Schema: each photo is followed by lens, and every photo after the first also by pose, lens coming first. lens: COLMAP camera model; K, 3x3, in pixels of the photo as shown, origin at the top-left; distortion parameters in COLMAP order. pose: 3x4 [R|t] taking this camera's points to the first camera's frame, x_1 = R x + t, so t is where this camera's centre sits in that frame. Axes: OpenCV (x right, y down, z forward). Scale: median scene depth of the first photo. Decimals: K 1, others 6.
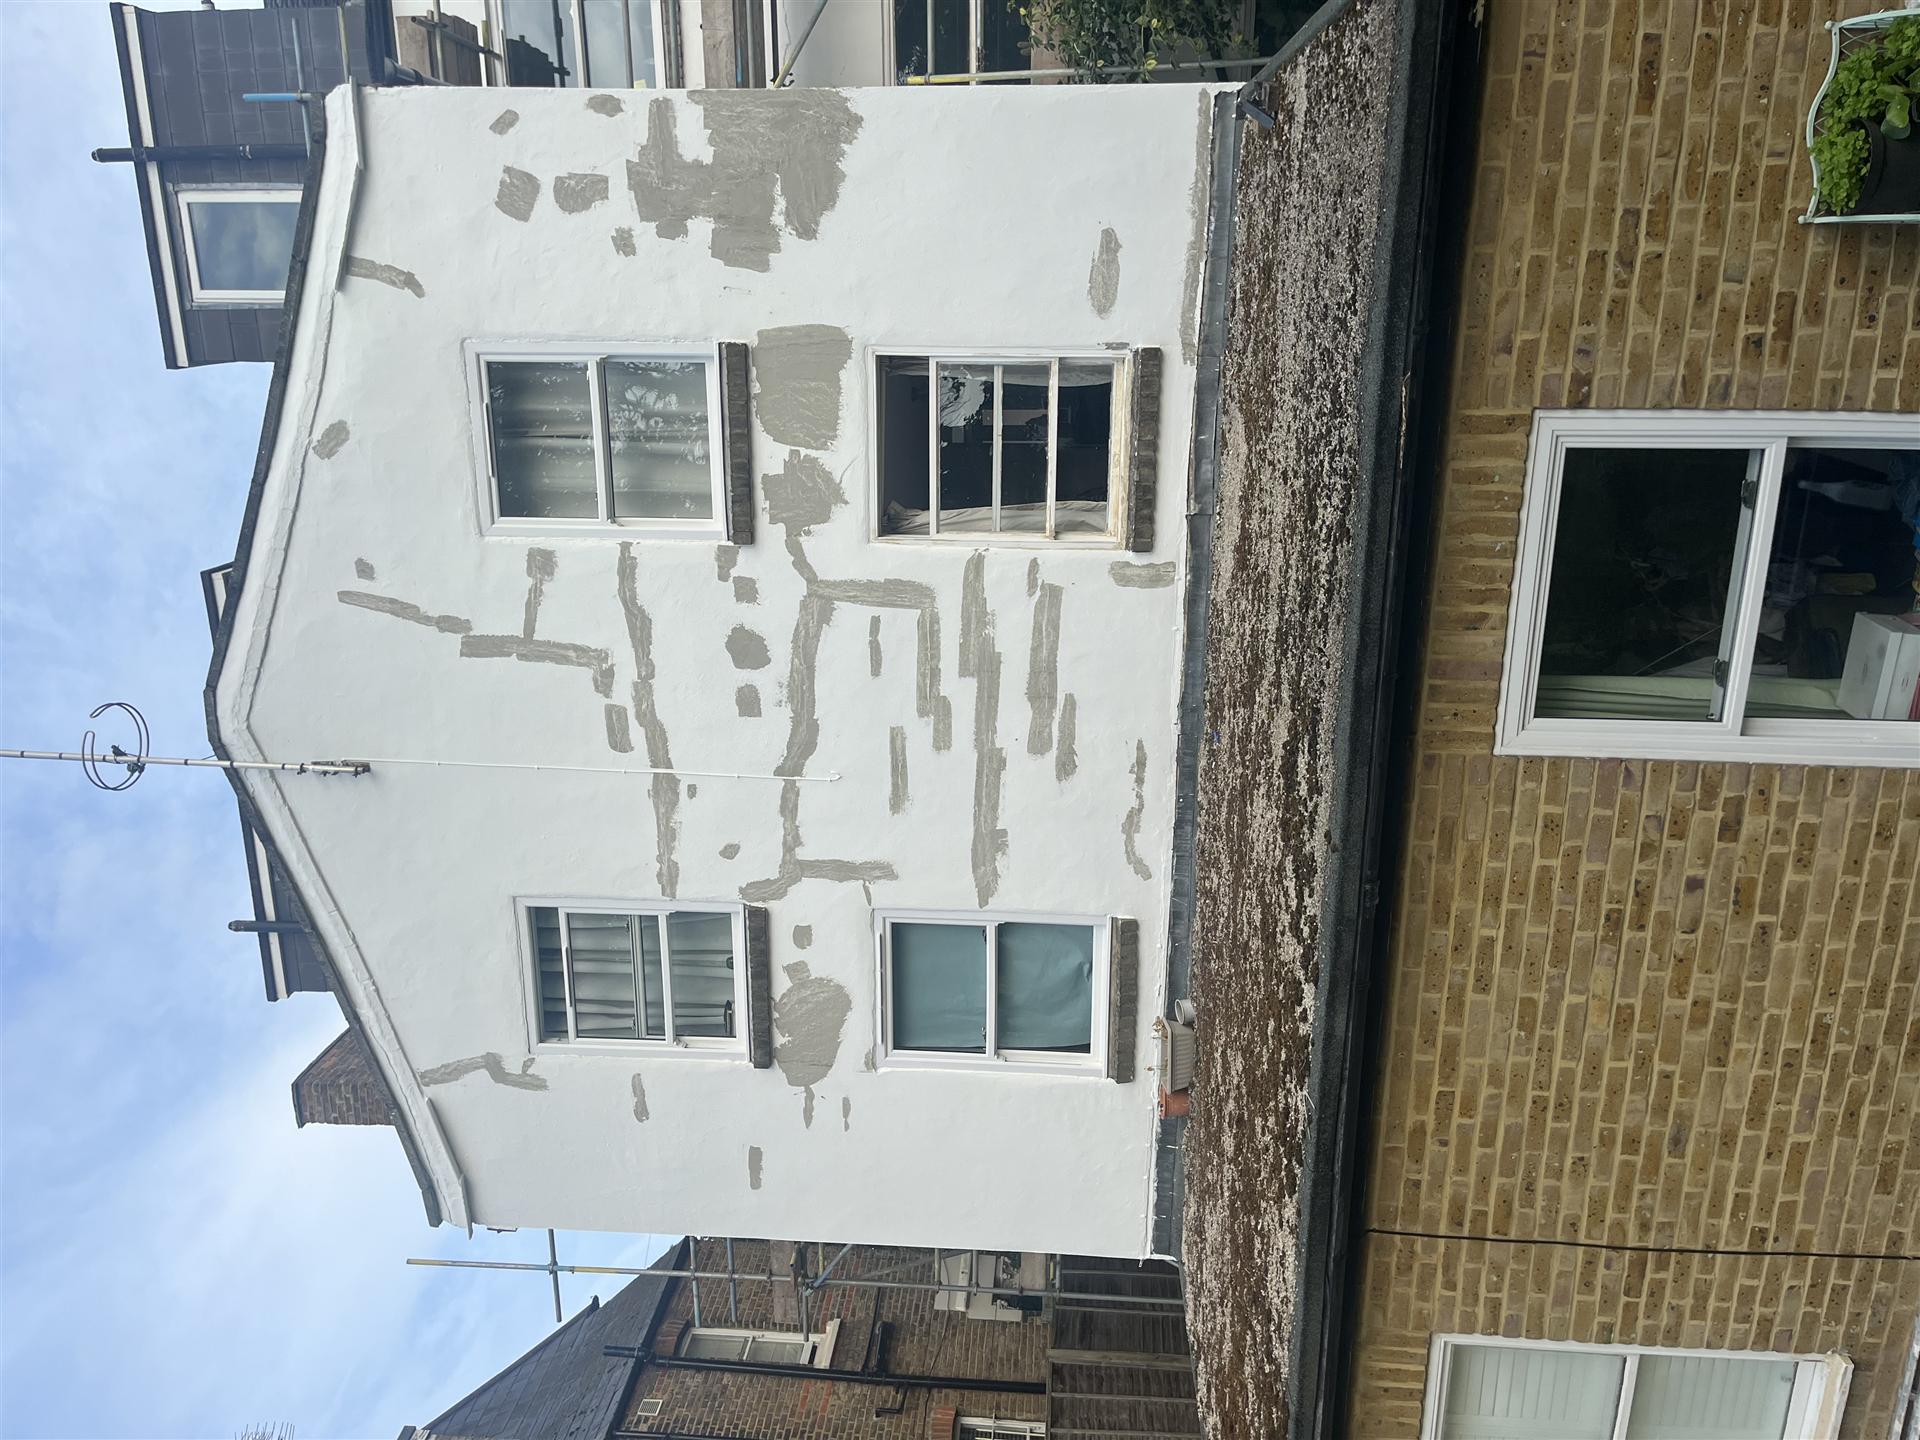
lens RADIAL K [[1429.3, 0, 960.0], [0, 1429.3, 720.0], [0, 0, 1]] dist [0.113208, -0.152988]
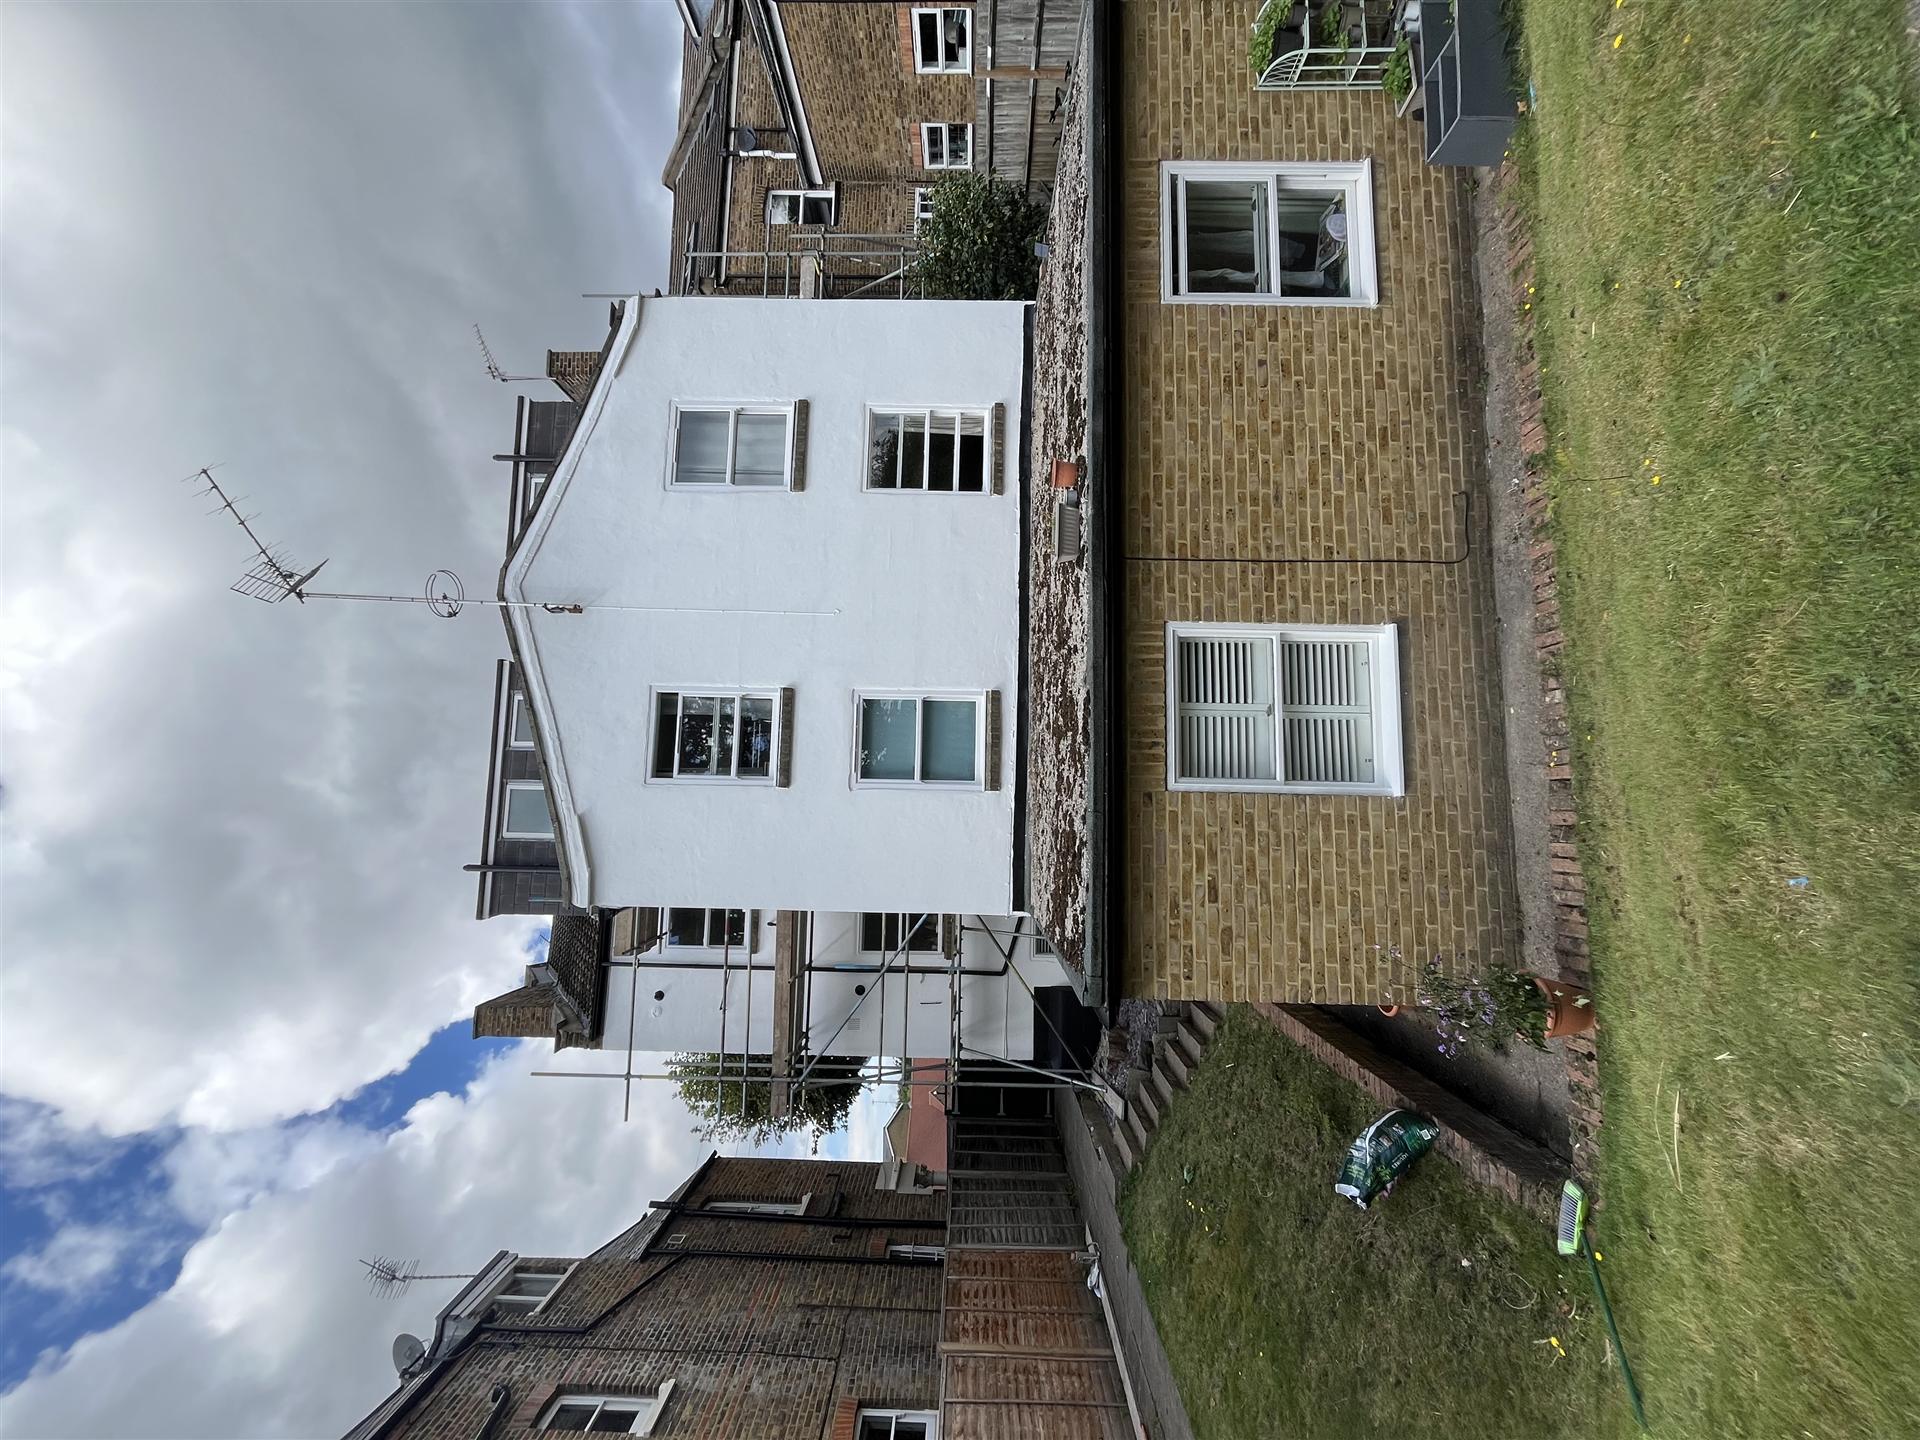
lens RADIAL K [[771.3, 0, 962.7], [0, 771.3, 711.7], [0, 0, 1]] dist [-0.002780, 0.000082]
pose [[0.997290, 0.026203, 0.068751, 0.017290], [0.003256, 0.917795, -0.397040, 0.942857], [-0.073503, 0.396188, 0.915223, 0.213674]]
